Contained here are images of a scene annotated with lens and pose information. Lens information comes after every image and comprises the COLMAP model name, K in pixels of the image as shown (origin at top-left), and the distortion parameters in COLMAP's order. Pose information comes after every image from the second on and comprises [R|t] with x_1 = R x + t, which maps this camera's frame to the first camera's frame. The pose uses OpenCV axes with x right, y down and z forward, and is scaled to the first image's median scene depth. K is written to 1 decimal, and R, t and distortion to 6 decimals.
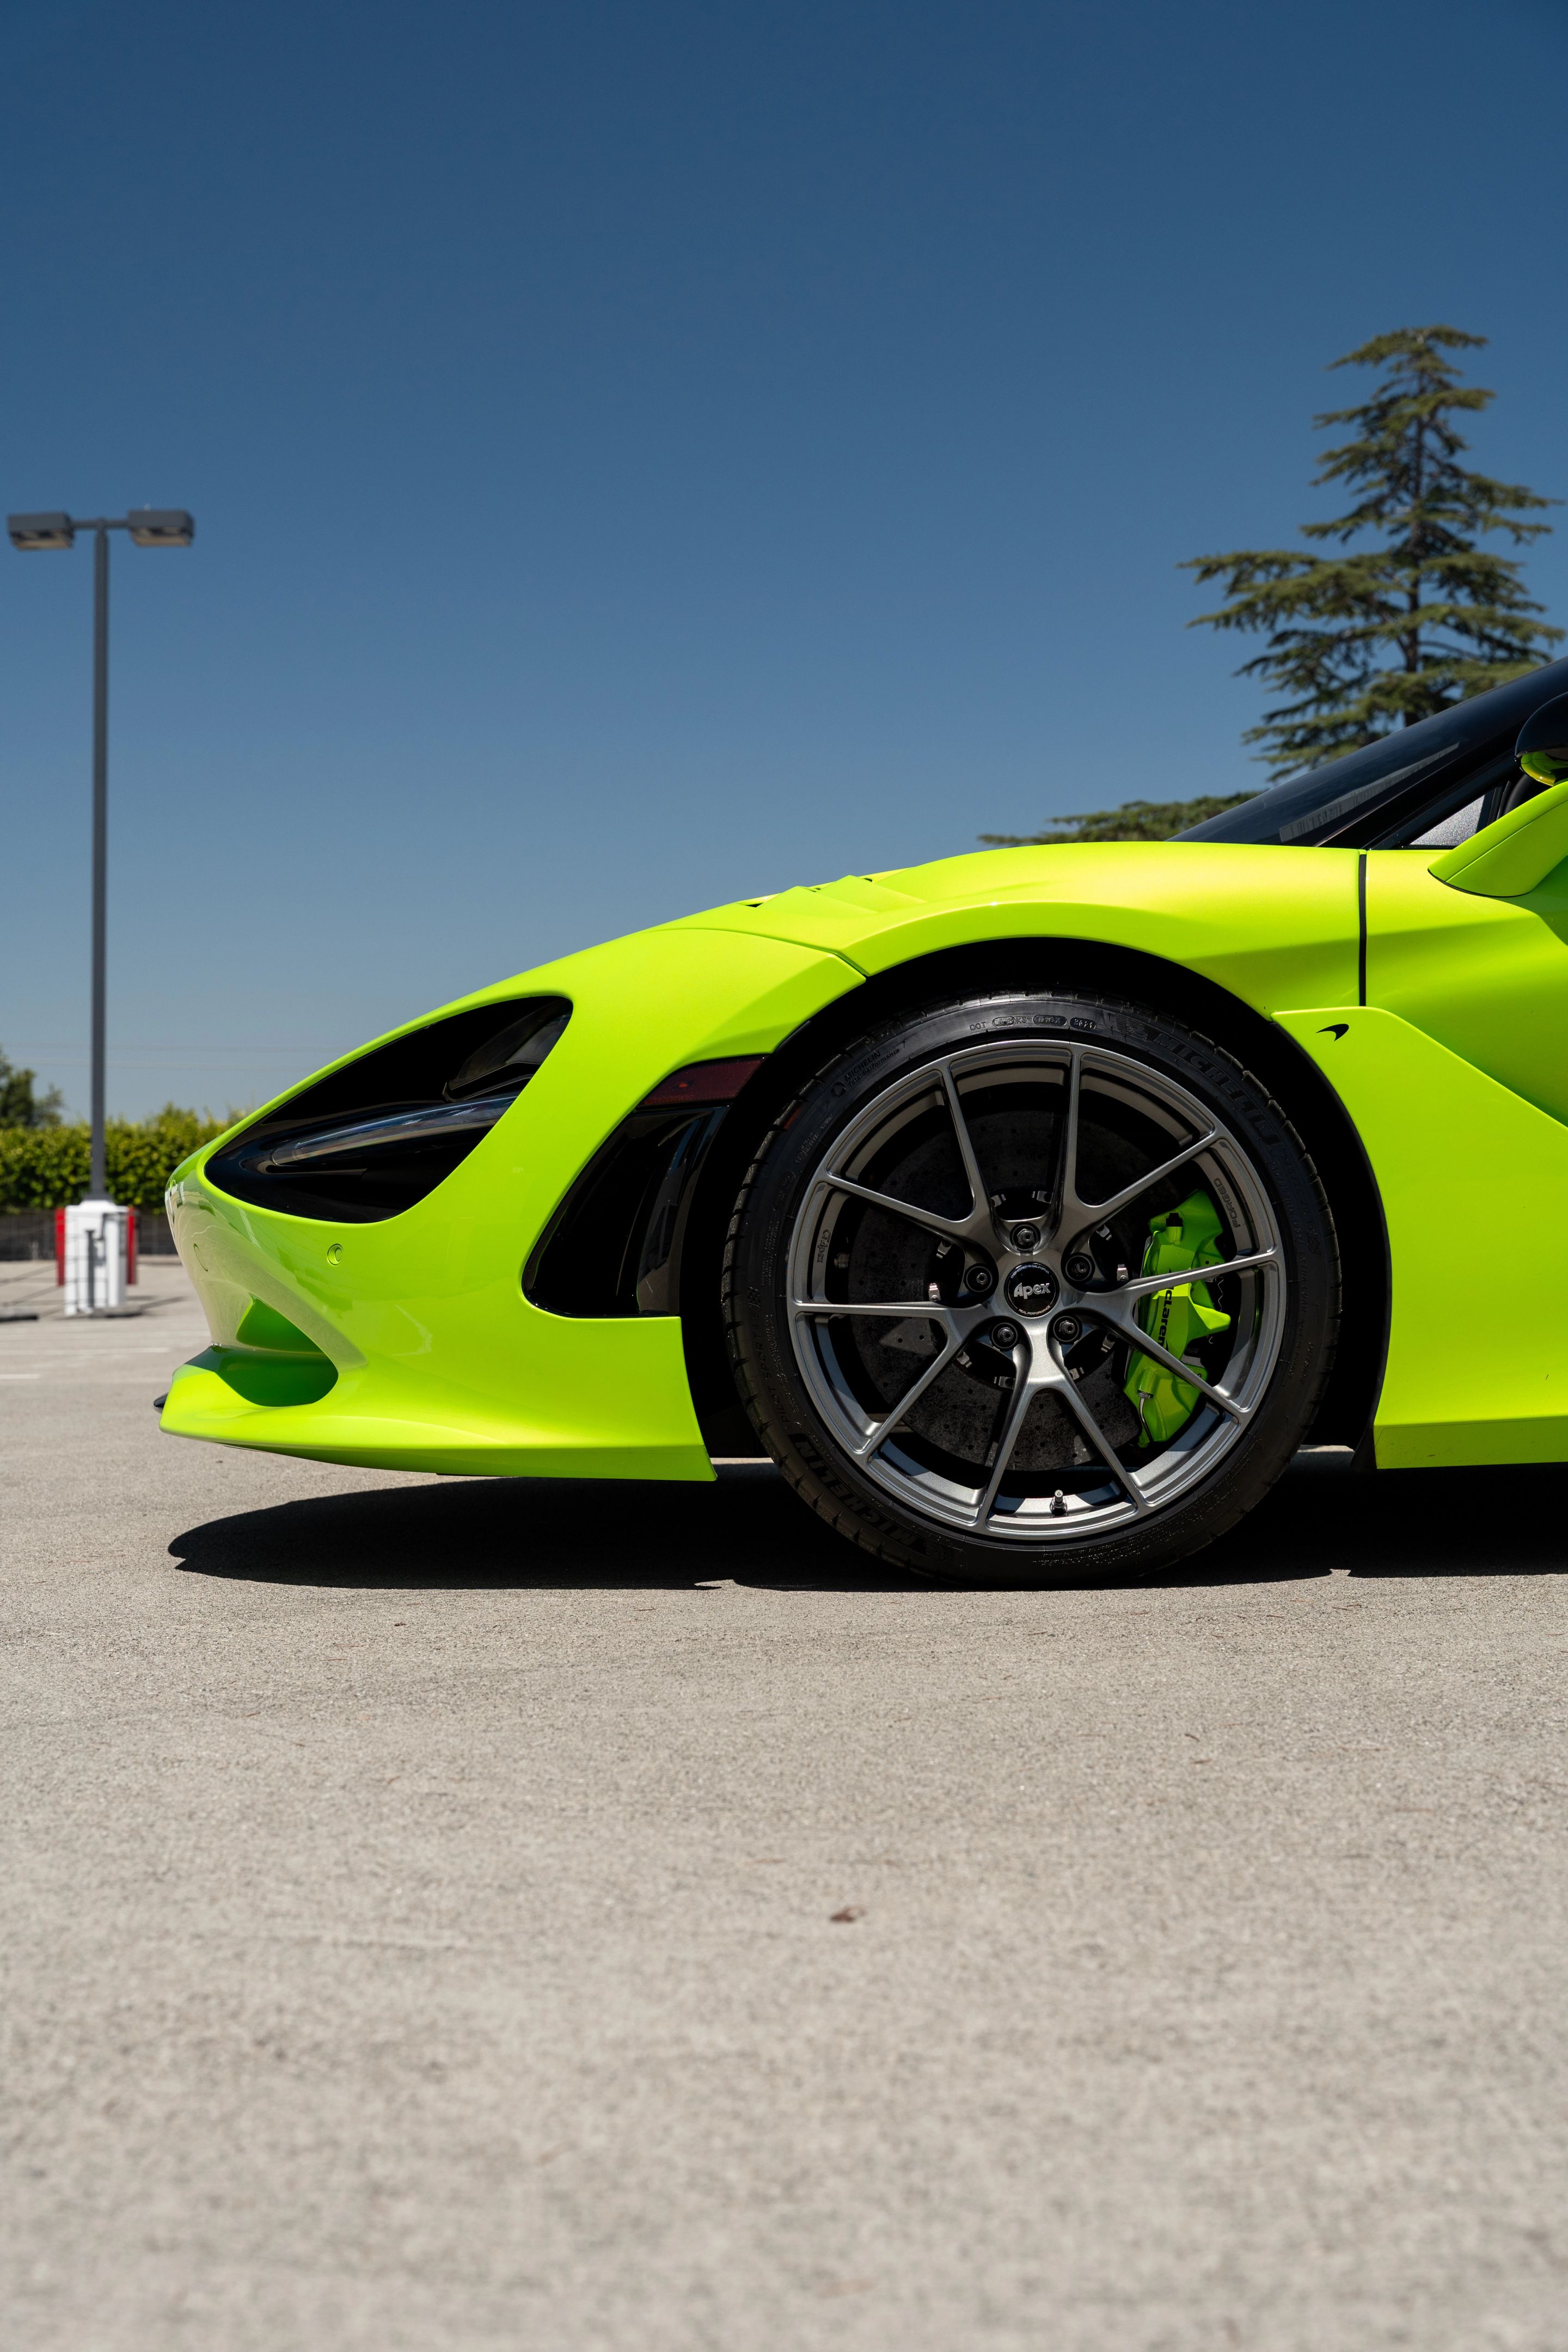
lens RADIAL K [[3912.4, 0, 786.6], [0, 3912.4, 1227.5], [0, 0, 1]] dist [0.034375, 0.361068]
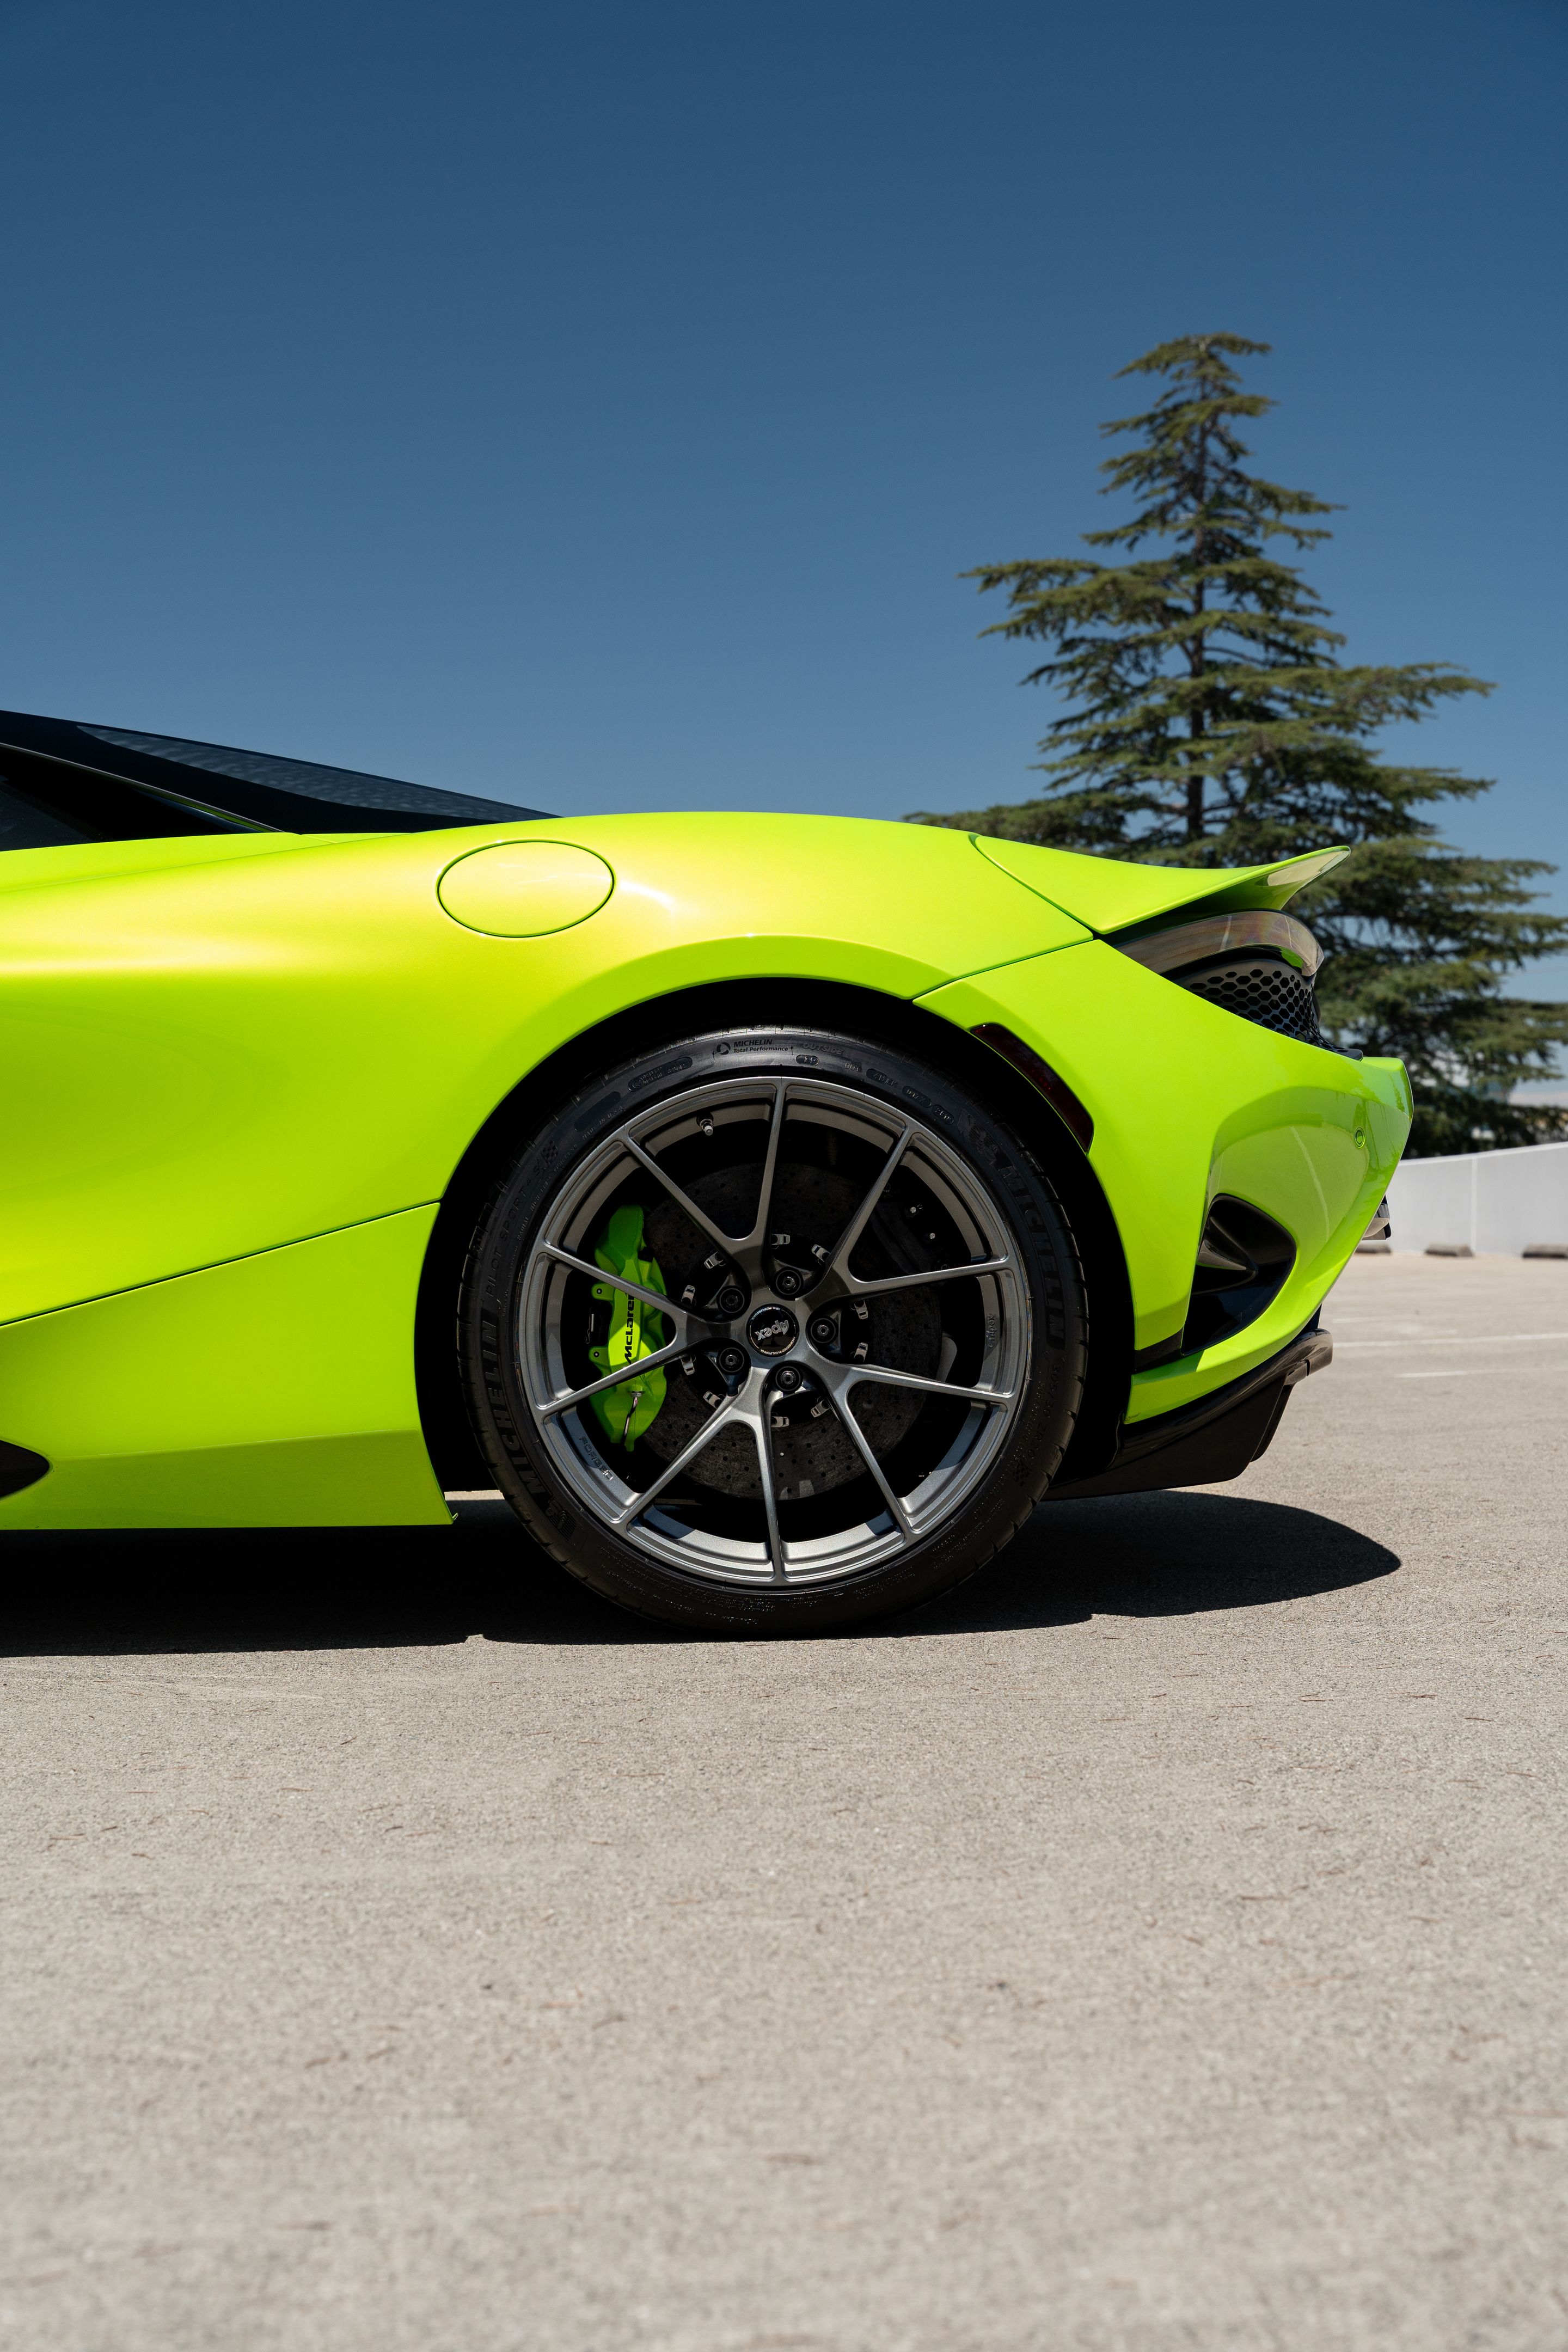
lens RADIAL K [[3912.4, 0, 786.6], [0, 3912.4, 1227.5], [0, 0, 1]] dist [0.034375, 0.361068]
pose [[0.999690, -0.012624, -0.021479, 0.080223], [0.012628, 0.999920, 0.000036, -0.002681], [0.021477, -0.000307, 0.999769, -0.004466]]
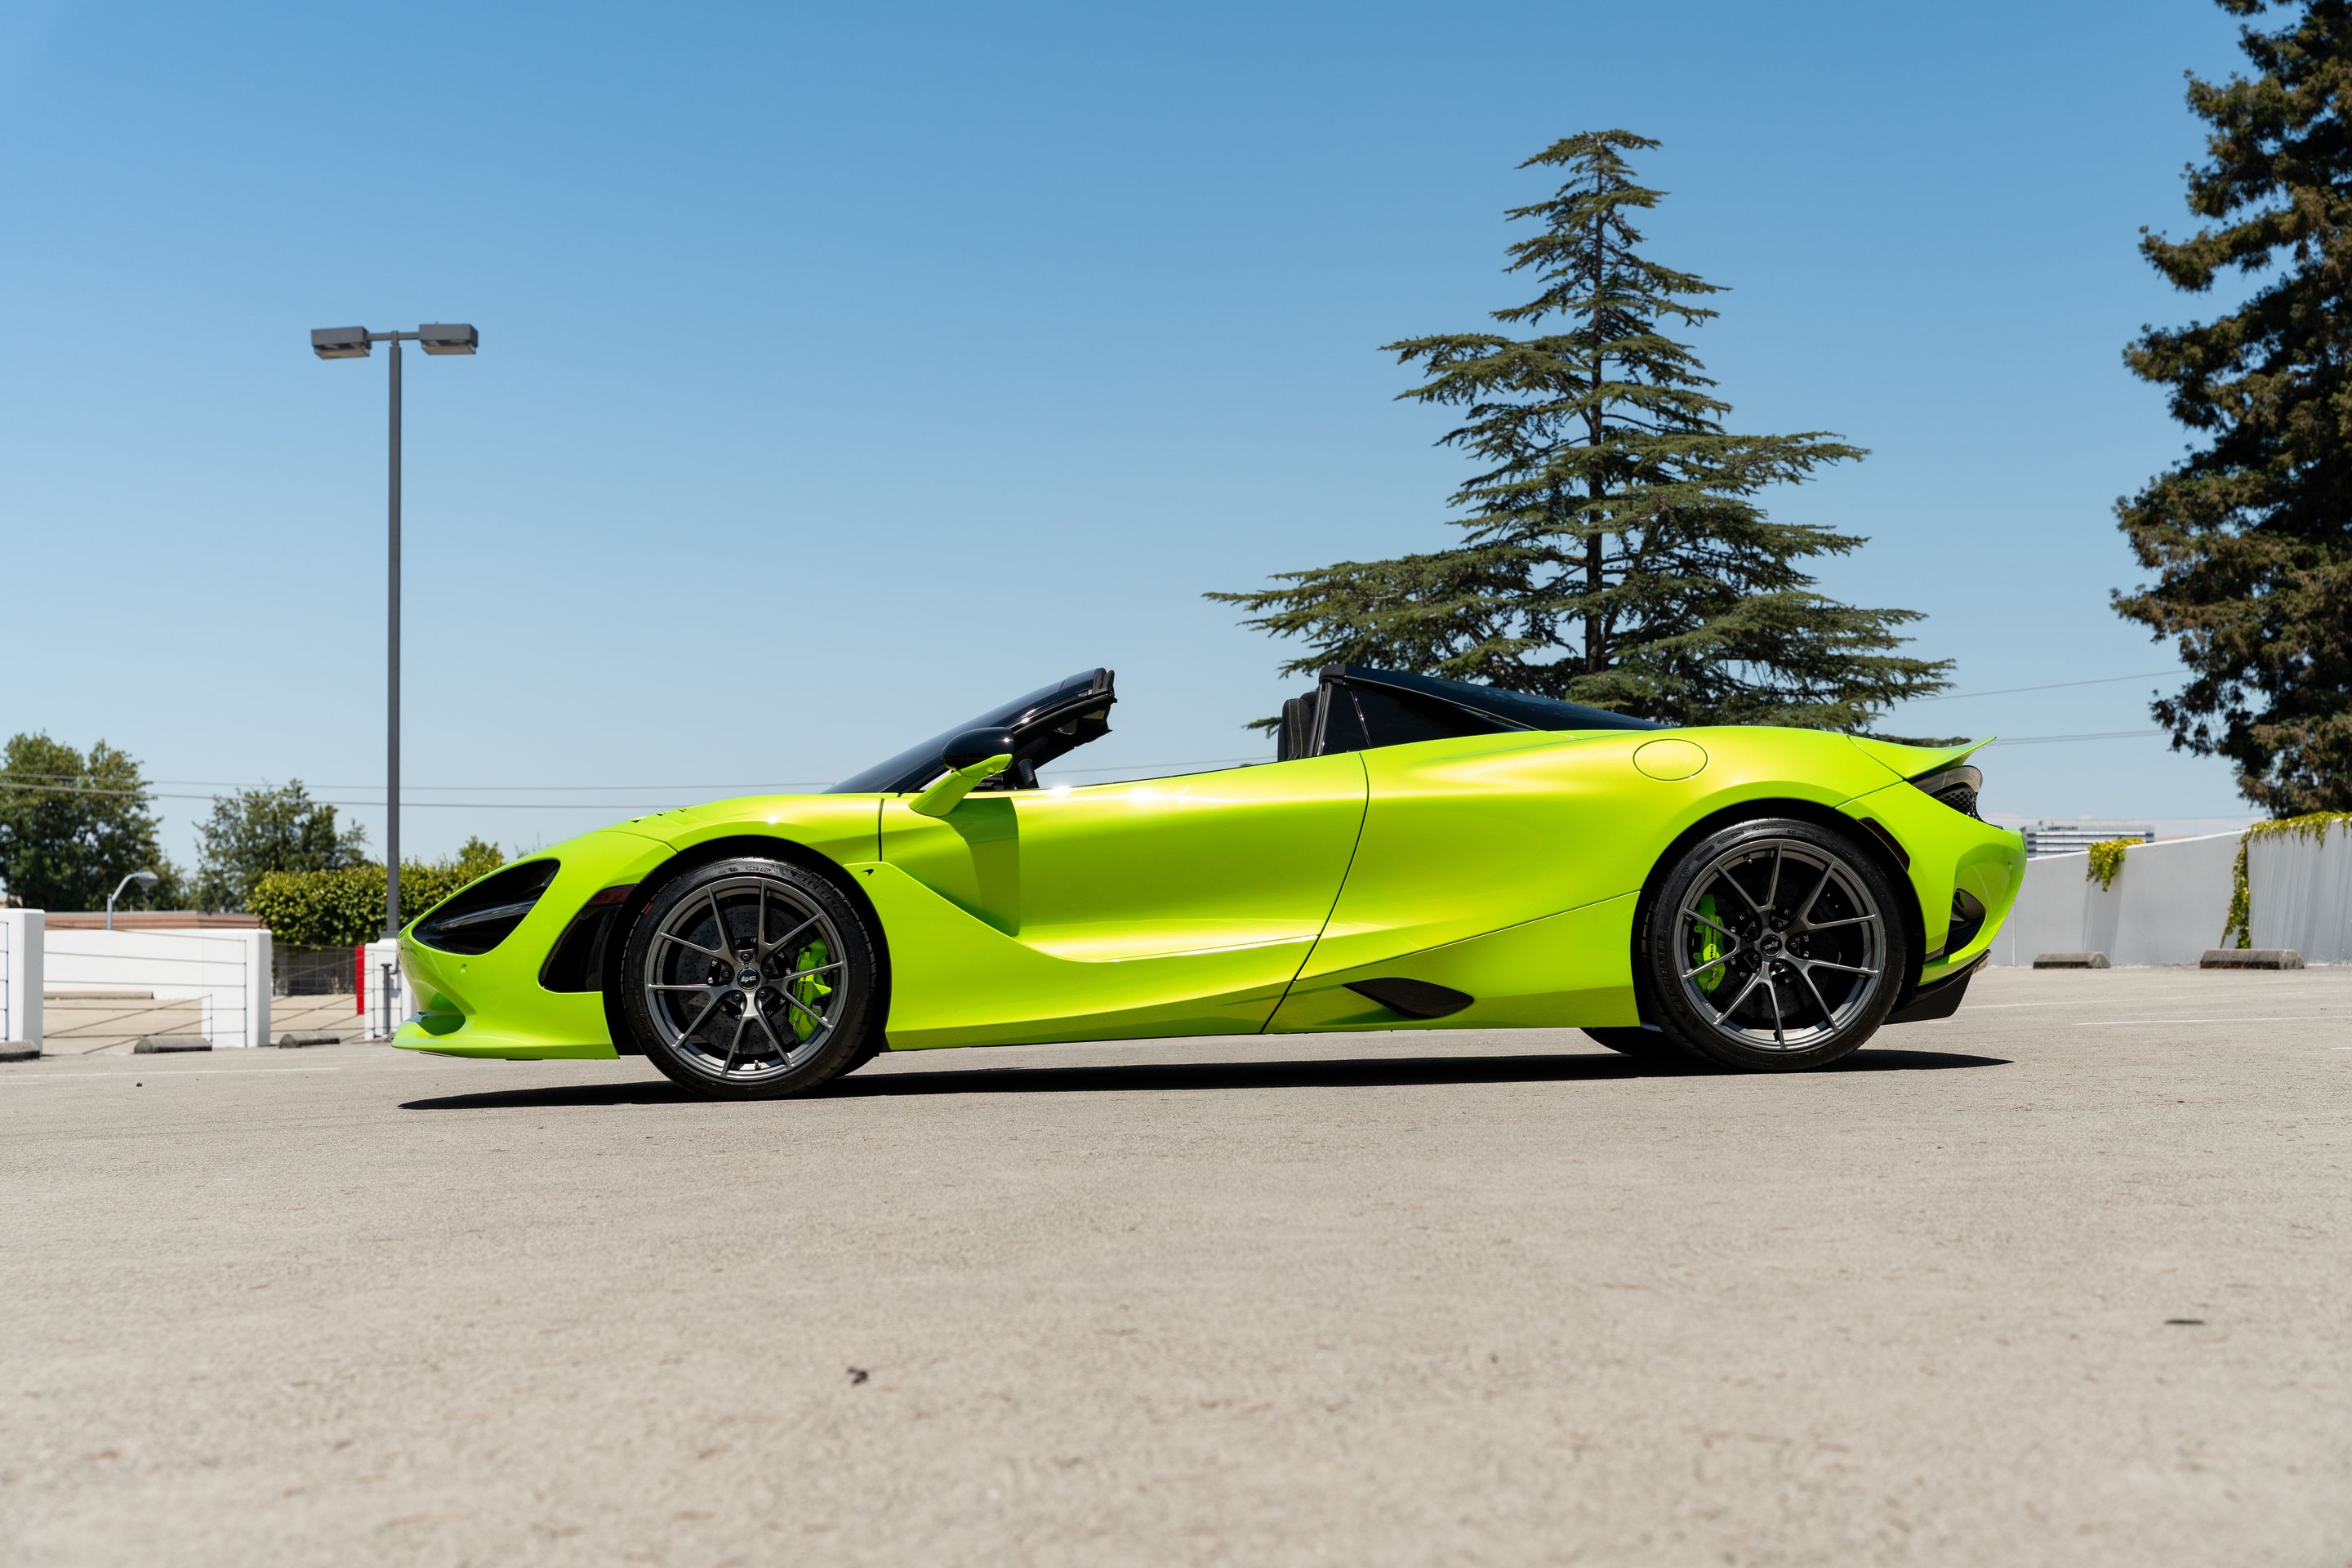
lens RADIAL K [[4180.3, 0, 1245.2], [0, 4180.3, 776.7], [0, 0, 1]] dist [0.044840, 0.198537]
pose [[0.999646, -0.010843, 0.024282, 0.034218], [0.011857, 0.999046, -0.042028, 0.000374], [-0.023803, 0.042301, 0.998821, -0.178413]]
